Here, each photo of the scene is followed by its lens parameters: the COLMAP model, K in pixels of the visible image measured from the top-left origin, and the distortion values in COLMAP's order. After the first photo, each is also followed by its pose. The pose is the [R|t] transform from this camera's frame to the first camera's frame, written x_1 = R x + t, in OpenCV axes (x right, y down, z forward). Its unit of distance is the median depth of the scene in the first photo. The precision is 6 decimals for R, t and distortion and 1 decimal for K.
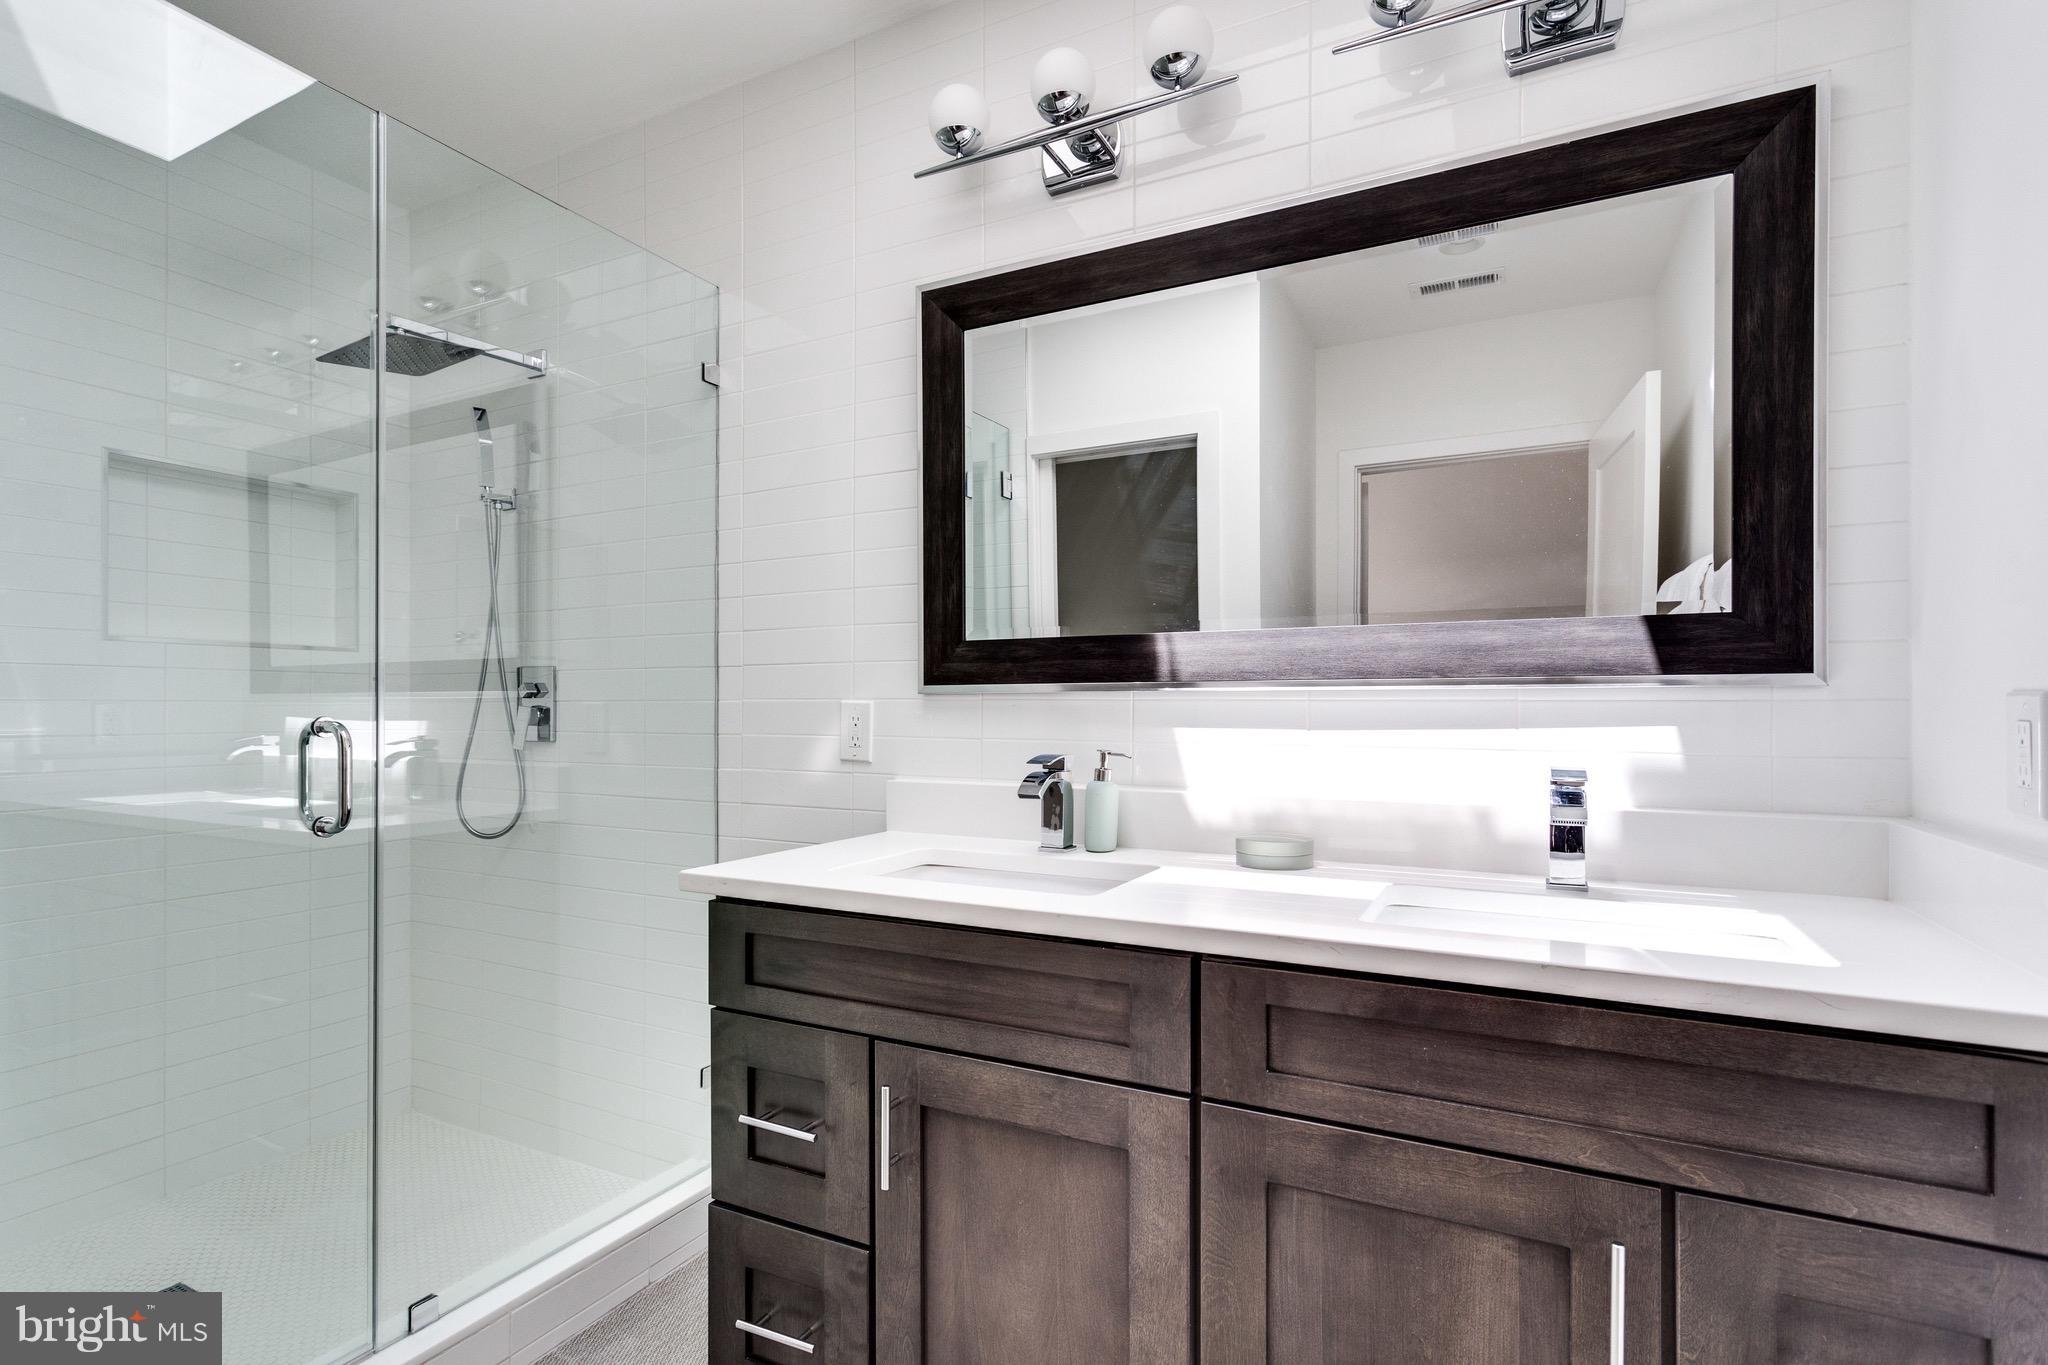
lens RADIAL K [[1023.2, 0, 1024.0], [0, 1023.2, 682.5], [0, 0, 1]] dist [0.012424, 0.000595]
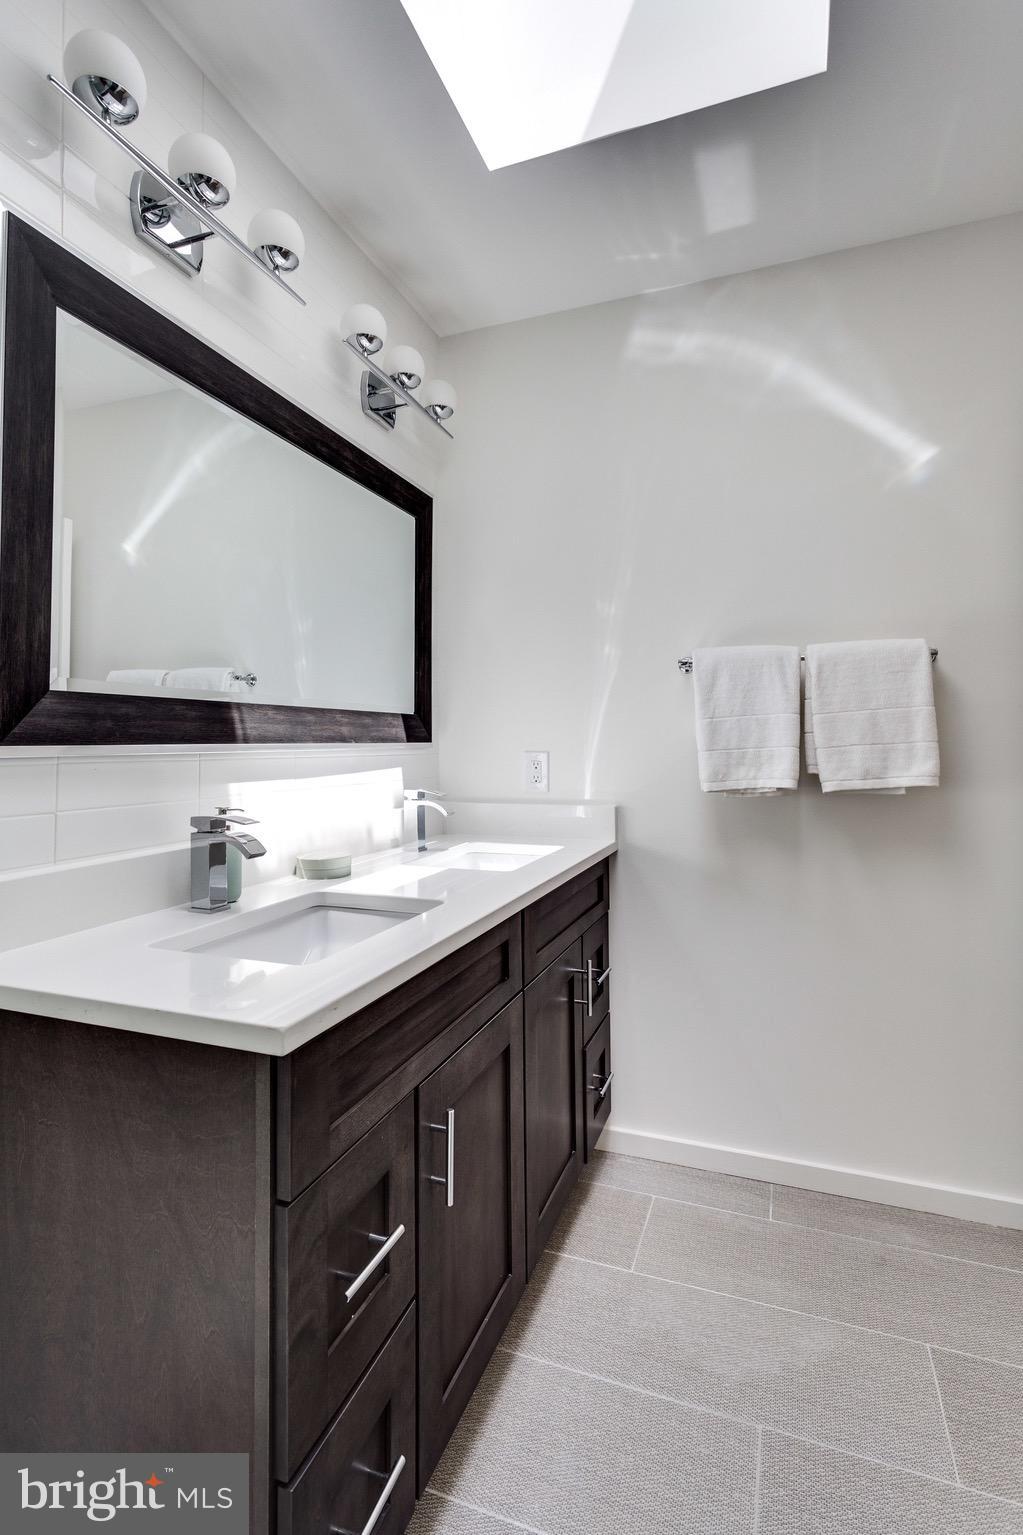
lens RADIAL K [[720.8, 0, 512.3], [0, 720.8, 707.5], [0, 0, 1]] dist [0.009872, 0.000204]
pose [[-0.081145, 0.064442, 0.994617, -0.678341], [0.006868, 0.997920, -0.064095, 0.011897], [-0.996679, 0.001630, -0.081419, 0.735288]]
